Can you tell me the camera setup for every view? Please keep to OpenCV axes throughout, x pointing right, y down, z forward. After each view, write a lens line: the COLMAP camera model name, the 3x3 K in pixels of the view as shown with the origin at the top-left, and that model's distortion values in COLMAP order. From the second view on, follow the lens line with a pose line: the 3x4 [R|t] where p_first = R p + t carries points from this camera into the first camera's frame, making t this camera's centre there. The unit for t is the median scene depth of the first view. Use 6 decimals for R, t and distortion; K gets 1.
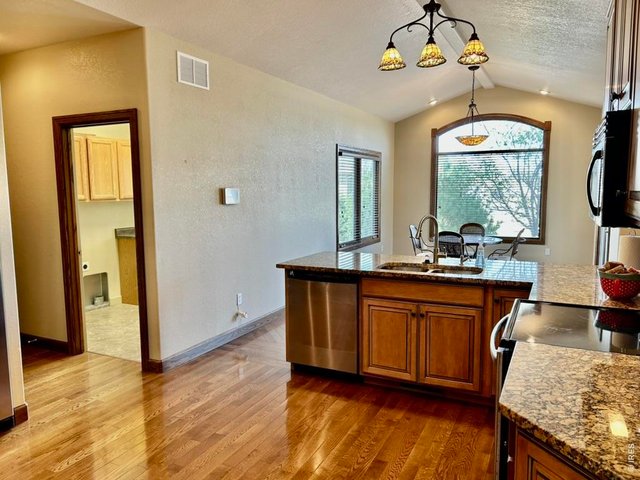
lens RADIAL K [[484.3, 0, 318.3], [0, 484.3, 243.6], [0, 0, 1]] dist [0.024122, -0.011031]
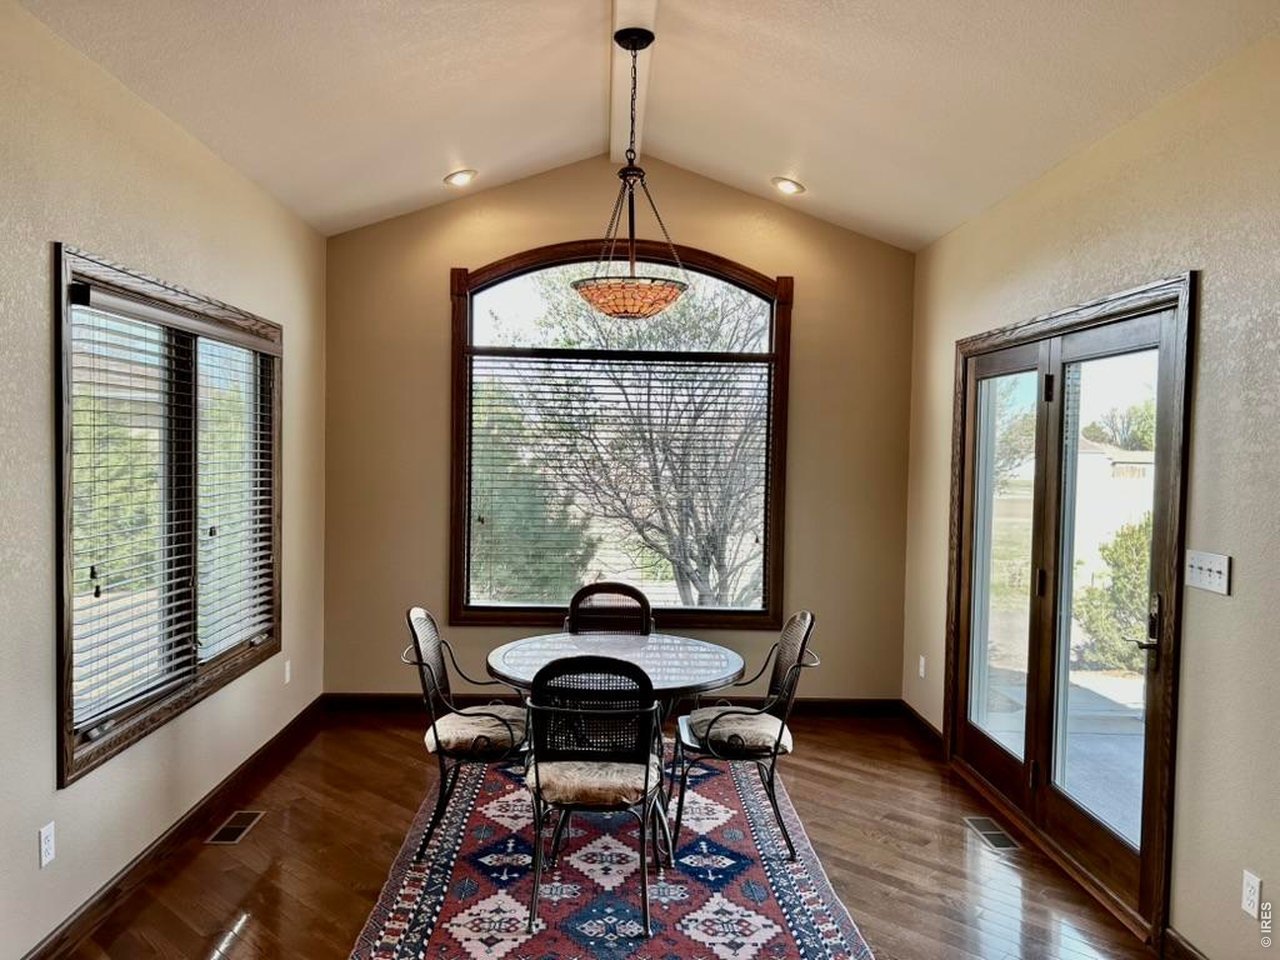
lens RADIAL K [[968.6, 0, 634.5], [0, 968.6, 490.2], [0, 0, 1]] dist [0.024122, -0.011031]
pose [[0.883486, 0.002293, 0.468452, 0.115876], [0.029874, 0.997677, -0.061223, -0.135524], [-0.467504, 0.068084, 0.881365, 1.026110]]
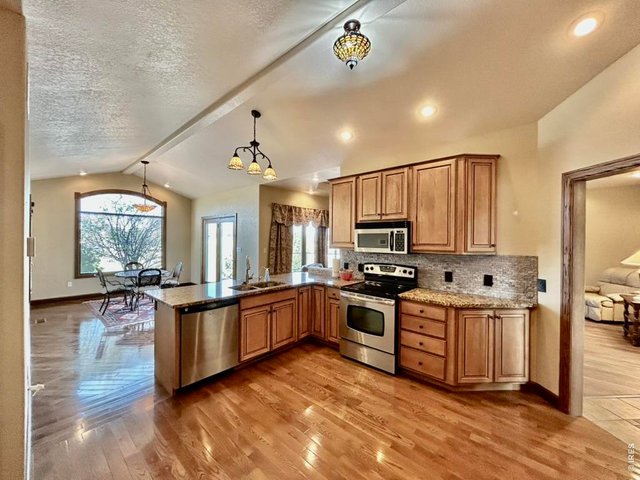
lens RADIAL K [[257.6, 0, 320.7], [0, 257.6, 239.1], [0, 0, 1]] dist [-0.003017, -0.000197]
pose [[0.268935, 0.005519, 0.963142, -0.620812], [0.099550, 0.994469, -0.033496, -0.063643], [-0.958000, 0.104889, 0.266898, 0.516818]]
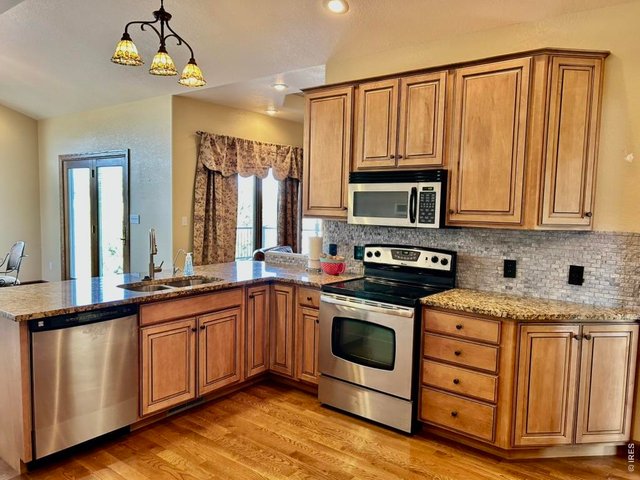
lens RADIAL K [[484.3, 0, 316.8], [0, 484.3, 243.7], [0, 0, 1]] dist [0.024122, -0.011031]
pose [[0.216970, -0.073275, 0.973424, -0.658218], [0.087756, 0.994605, 0.055309, -0.056340], [-0.972226, 0.073424, 0.222230, 0.498784]]
